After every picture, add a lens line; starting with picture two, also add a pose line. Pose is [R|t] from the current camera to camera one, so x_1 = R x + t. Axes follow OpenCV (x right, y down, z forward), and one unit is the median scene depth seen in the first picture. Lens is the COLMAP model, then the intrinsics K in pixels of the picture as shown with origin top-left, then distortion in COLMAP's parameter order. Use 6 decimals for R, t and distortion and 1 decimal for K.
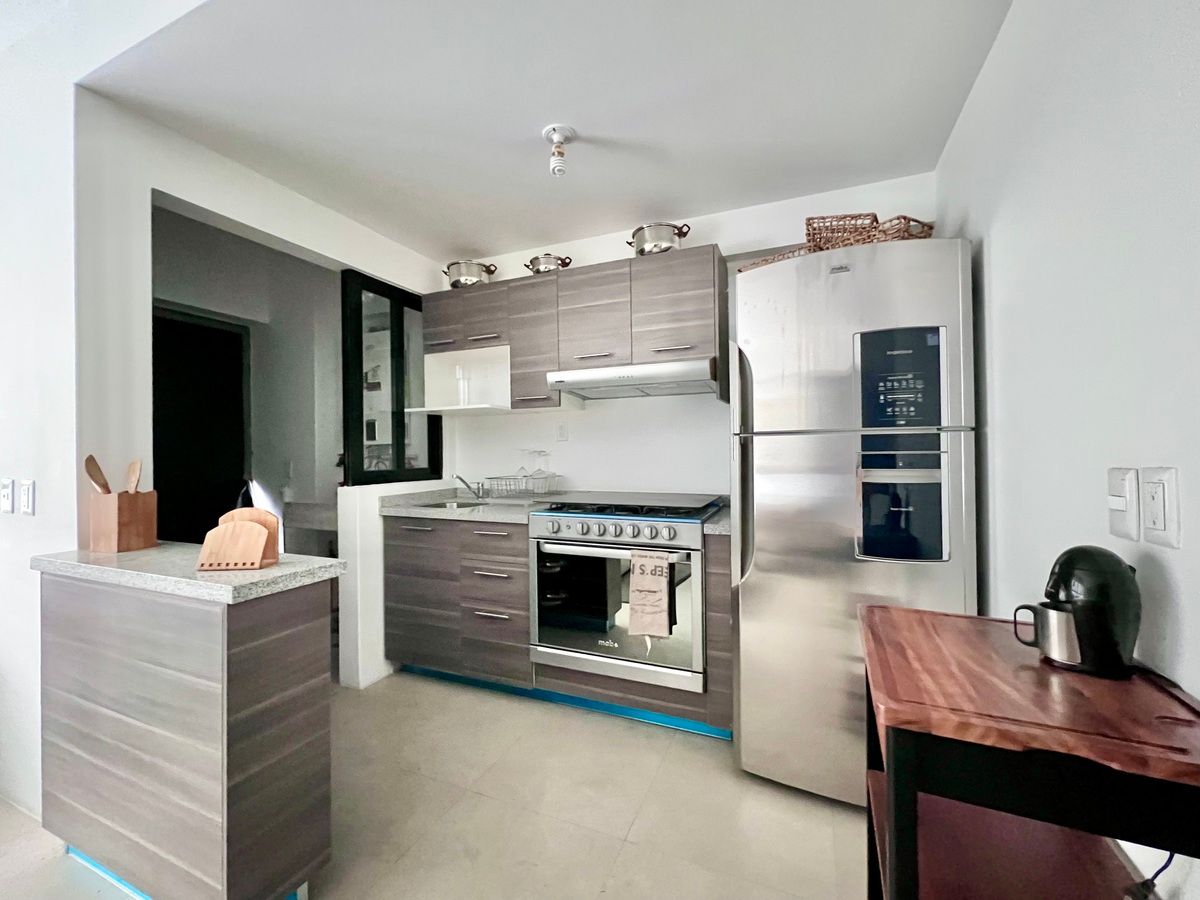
lens RADIAL K [[482.4, 0, 605.0], [0, 482.4, 450.8], [0, 0, 1]] dist [-0.003713, 0.000139]
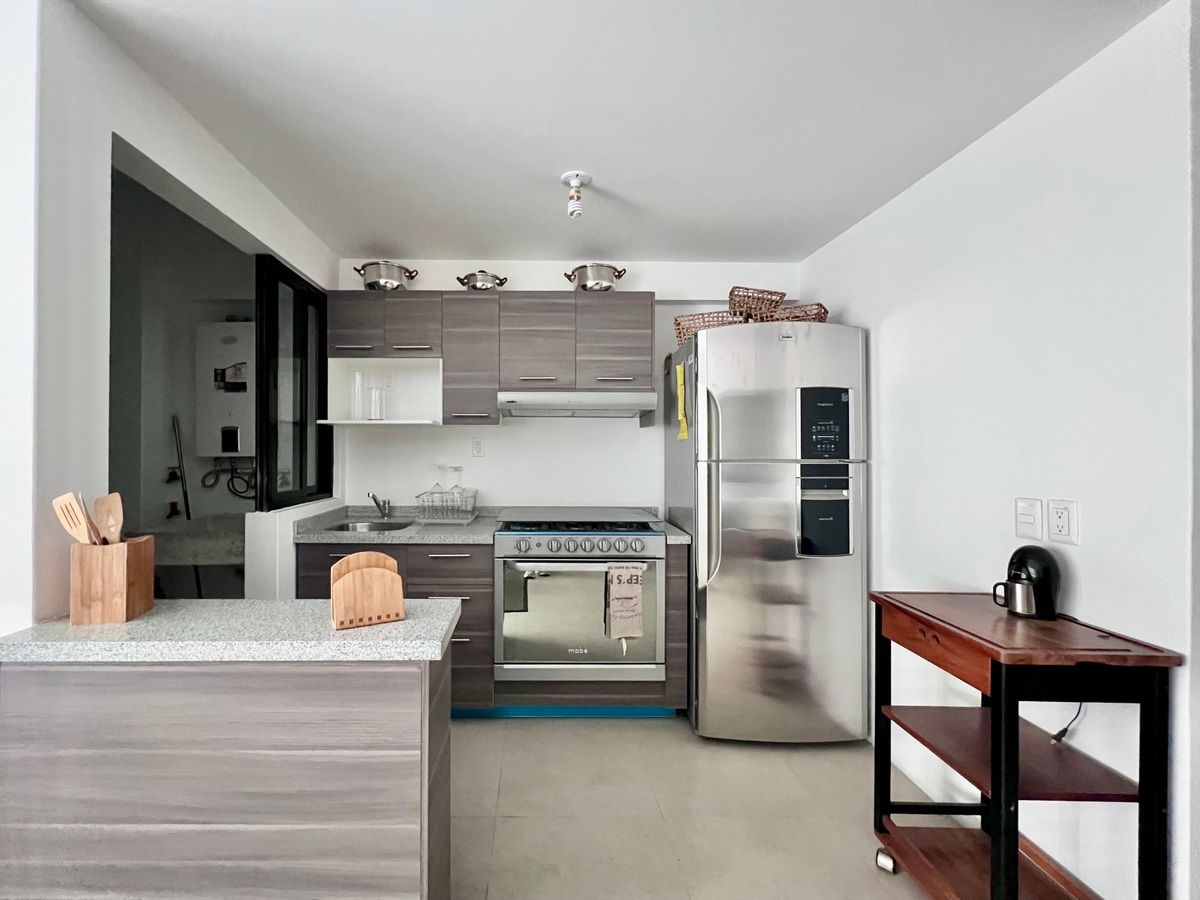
lens RADIAL K [[482.4, 0, 552.8], [0, 482.4, 451.2], [0, 0, 1]] dist [-0.003713, 0.000139]
pose [[0.920562, 0.013143, 0.390374, -0.454955], [-0.012921, 0.999911, -0.003196, -0.041216], [-0.390382, -0.002102, 0.920651, 0.027927]]
